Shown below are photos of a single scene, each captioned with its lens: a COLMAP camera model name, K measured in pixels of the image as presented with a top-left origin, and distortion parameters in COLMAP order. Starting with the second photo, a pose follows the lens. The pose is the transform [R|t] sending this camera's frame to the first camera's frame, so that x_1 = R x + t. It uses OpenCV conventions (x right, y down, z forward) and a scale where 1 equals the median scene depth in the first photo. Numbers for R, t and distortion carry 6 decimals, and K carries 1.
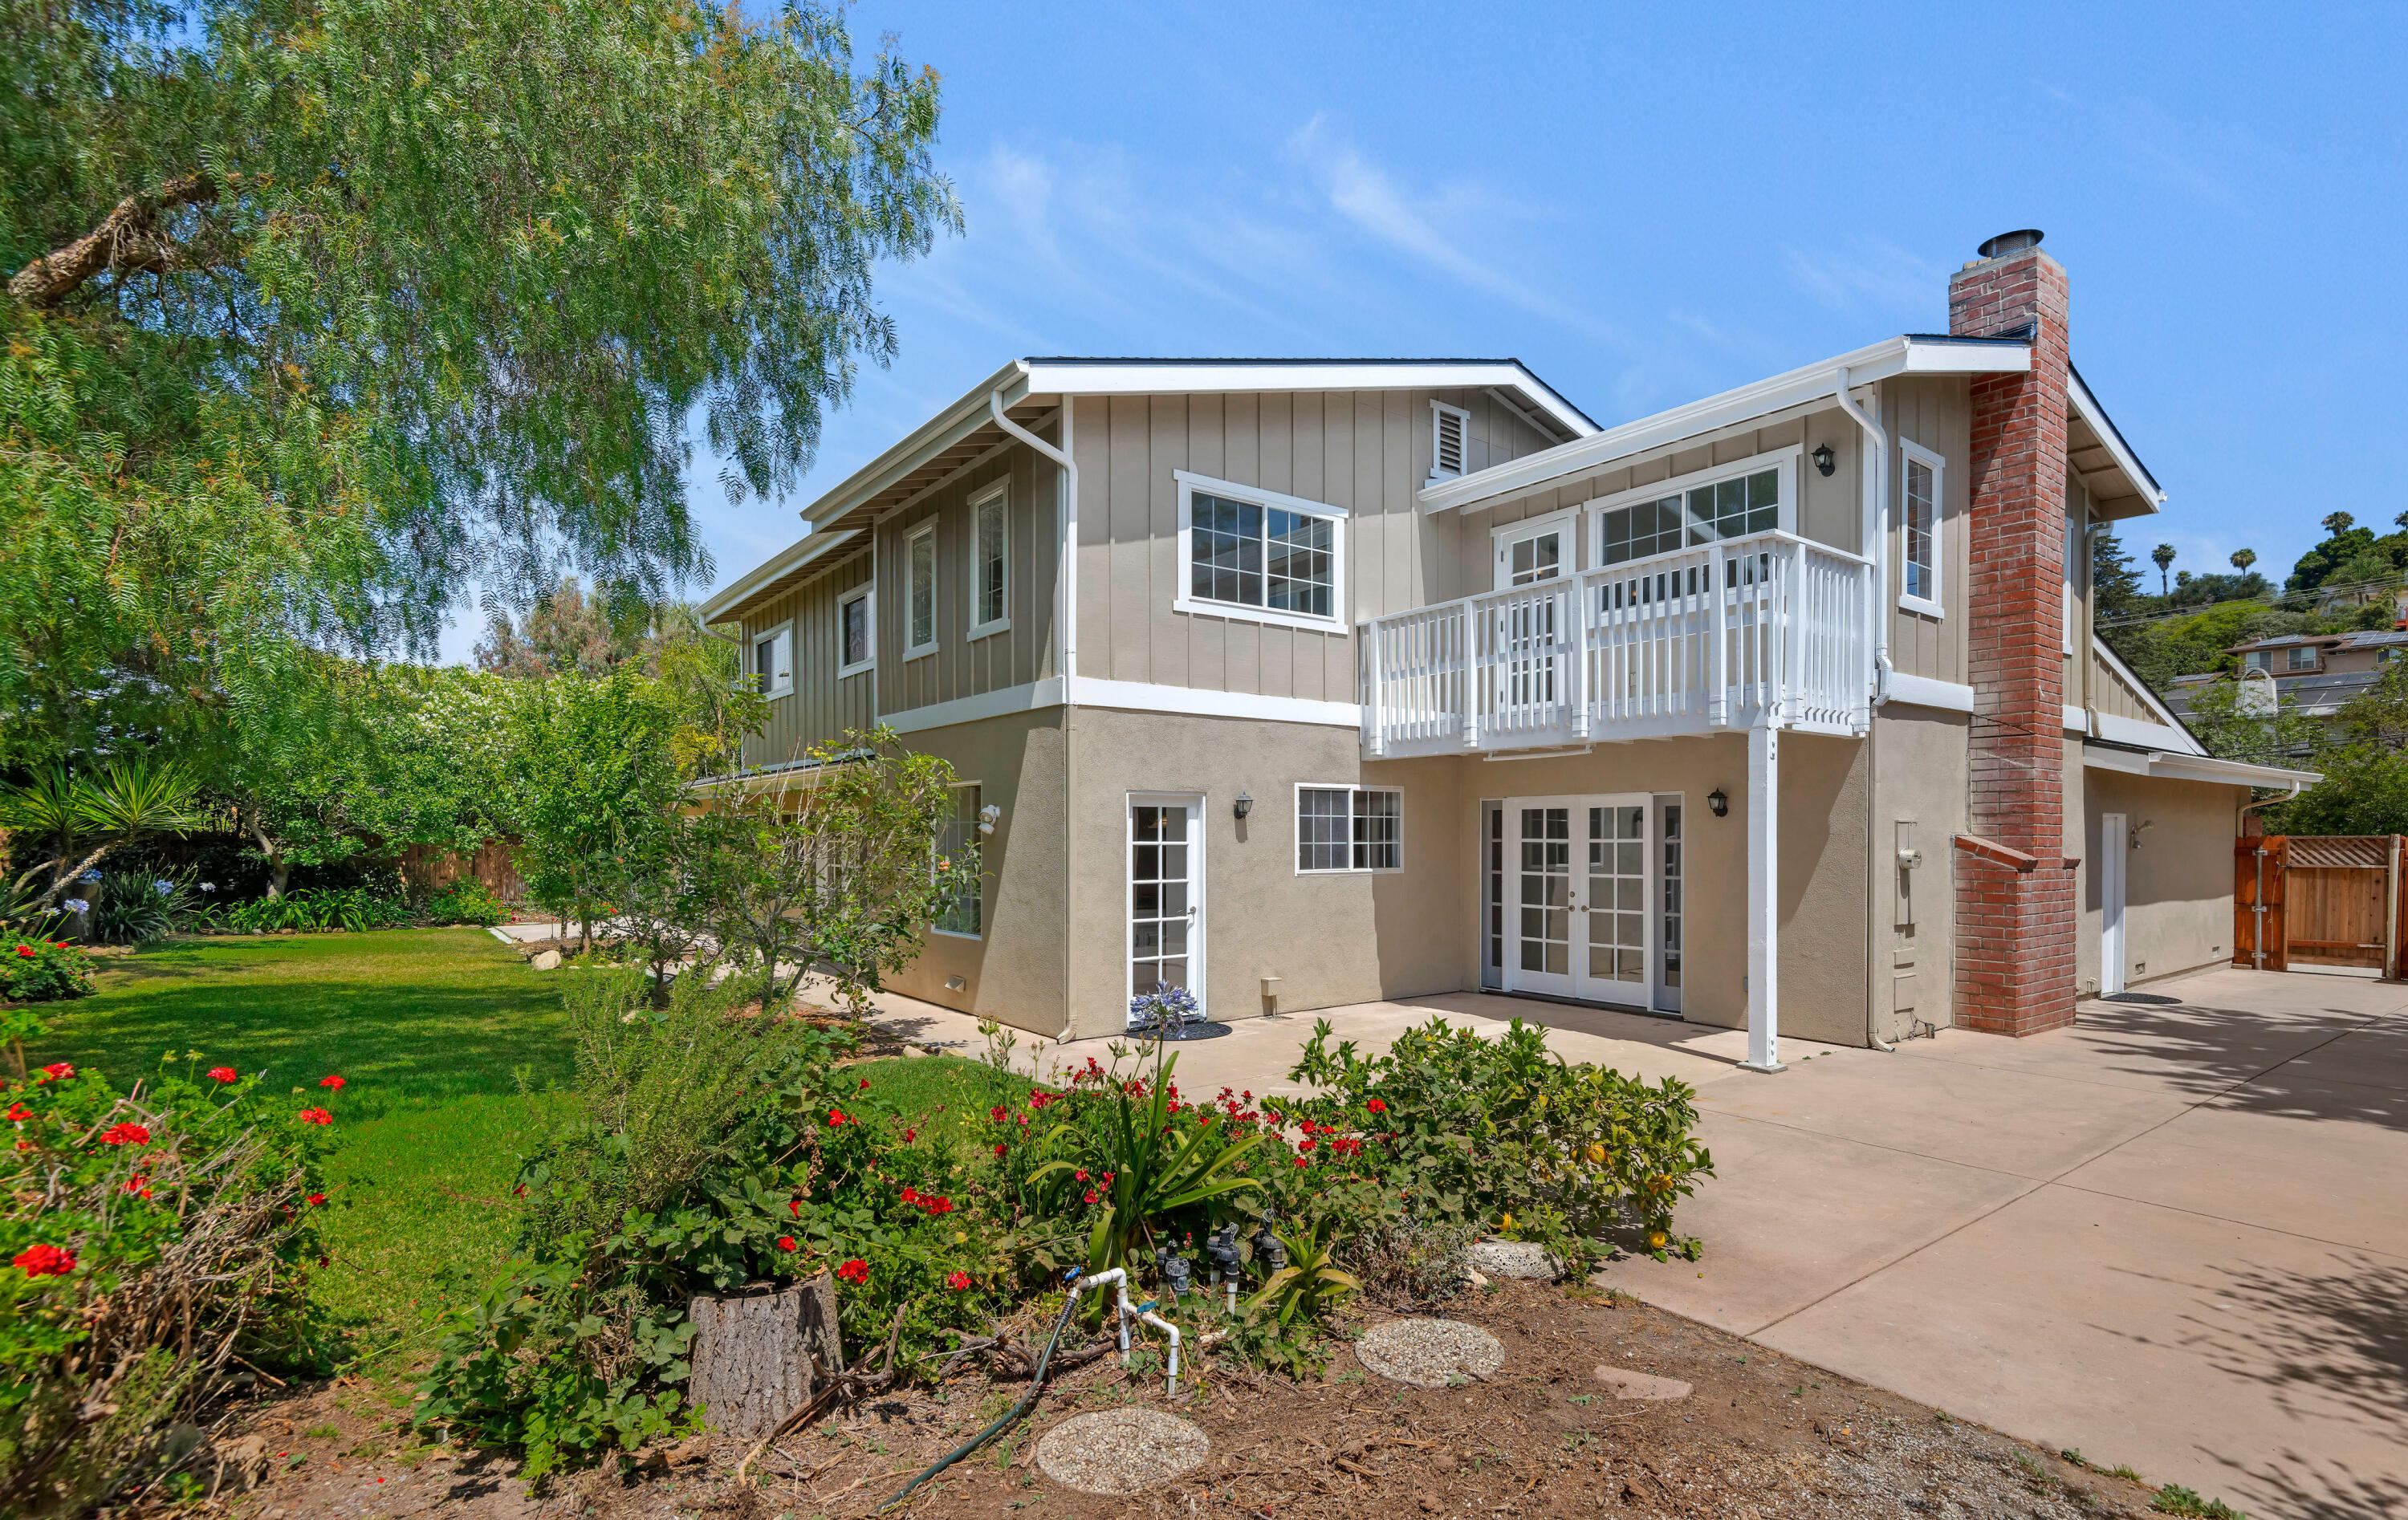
lens RADIAL K [[1142.8, 0, 1200.5], [0, 1142.8, 844.5], [0, 0, 1]] dist [0.000977, -0.006815]
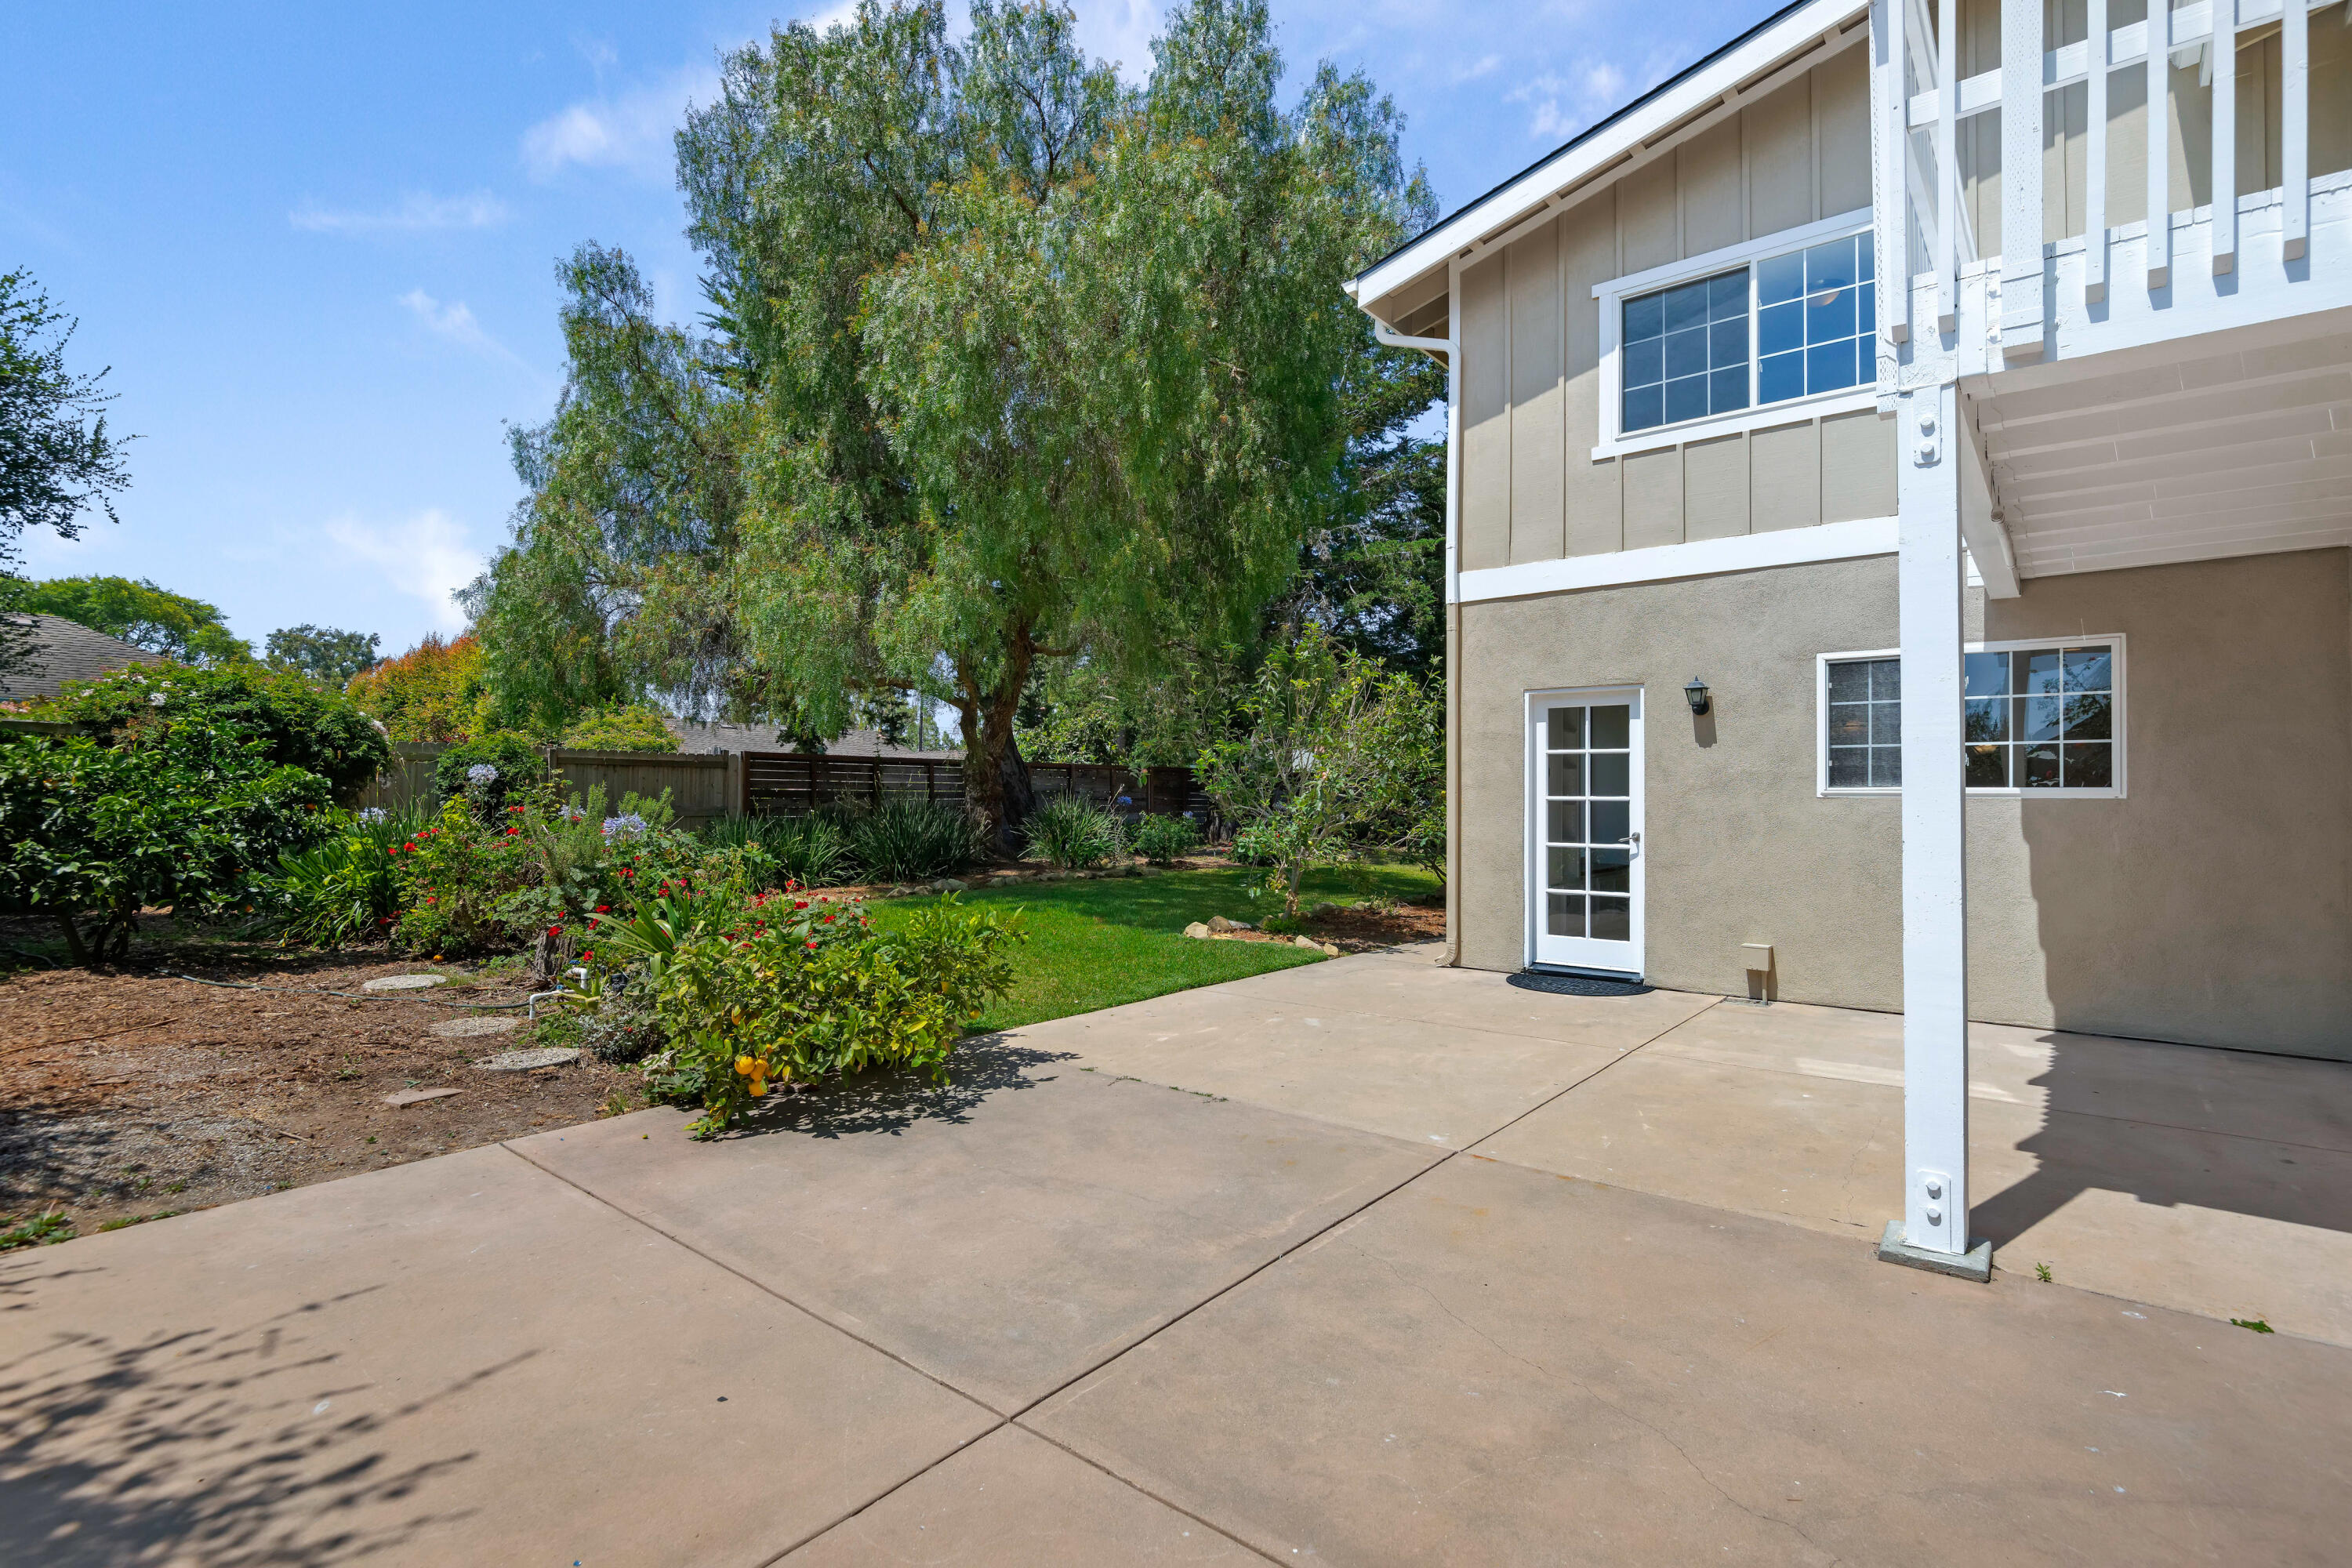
lens RADIAL K [[1096.5, 0, 1178.0], [0, 1096.5, 778.8], [0, 0, 1]] dist [0.001209, -0.004630]
pose [[0.244553, -0.011916, -0.969563, 0.648748], [-0.009417, 0.999848, -0.014663, 0.032660], [0.969590, 0.012716, 0.244404, 0.531699]]
